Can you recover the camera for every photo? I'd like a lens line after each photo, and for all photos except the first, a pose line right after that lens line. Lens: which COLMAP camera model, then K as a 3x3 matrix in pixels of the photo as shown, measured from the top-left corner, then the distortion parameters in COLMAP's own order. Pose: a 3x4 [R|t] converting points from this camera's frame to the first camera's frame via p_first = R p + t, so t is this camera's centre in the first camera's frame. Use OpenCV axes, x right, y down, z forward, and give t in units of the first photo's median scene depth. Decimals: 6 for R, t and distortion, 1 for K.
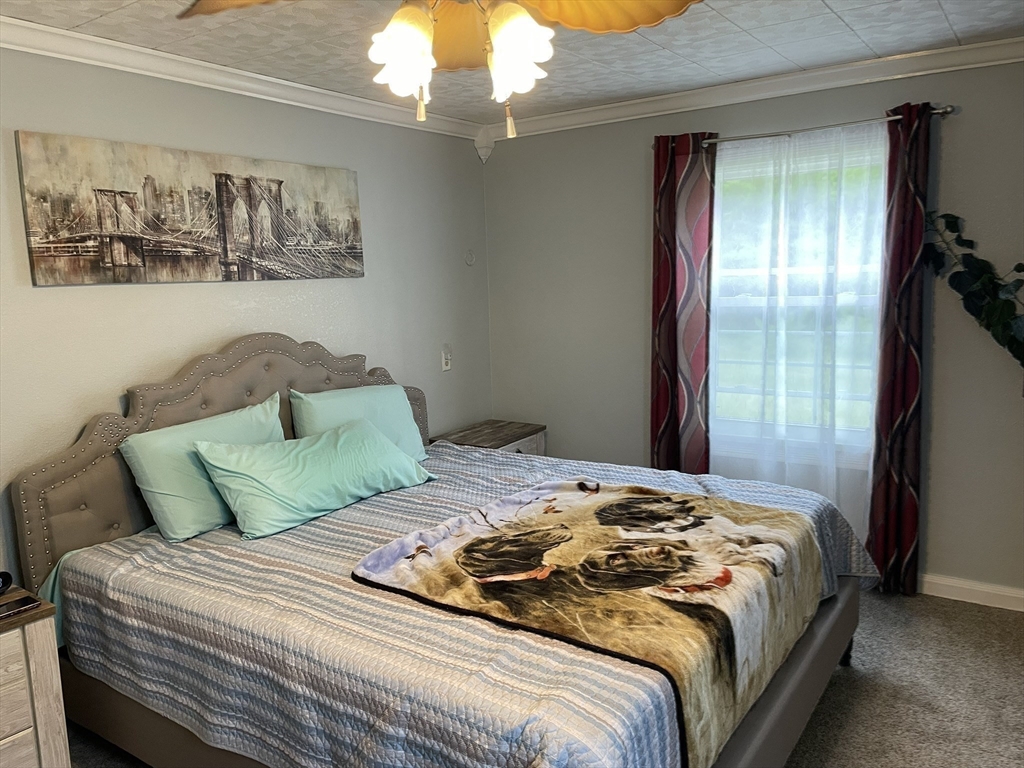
lens RADIAL K [[770.1, 0, 503.3], [0, 770.1, 384.8], [0, 0, 1]] dist [0.067806, -0.106471]
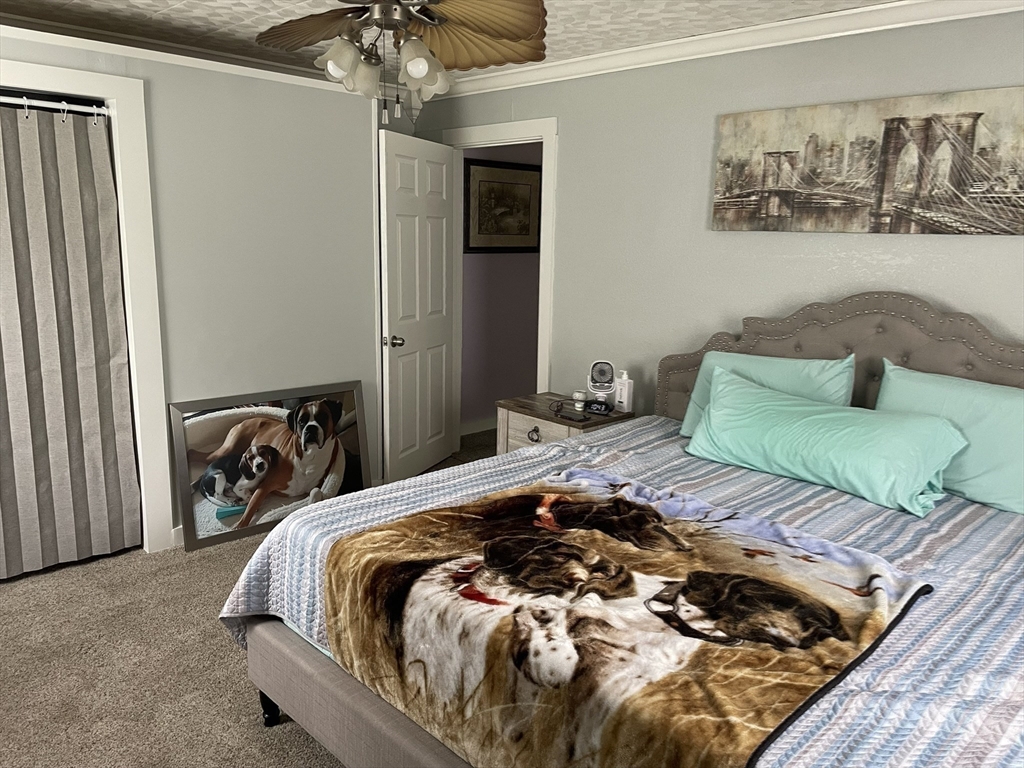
lens RADIAL K [[770.1, 0, 506.0], [0, 770.1, 384.1], [0, 0, 1]] dist [0.067806, -0.106471]
pose [[-0.184501, 0.221194, -0.957618, 0.740879], [-0.150674, 0.956462, 0.249957, -0.136580], [0.971214, 0.190405, -0.143140, 0.785806]]
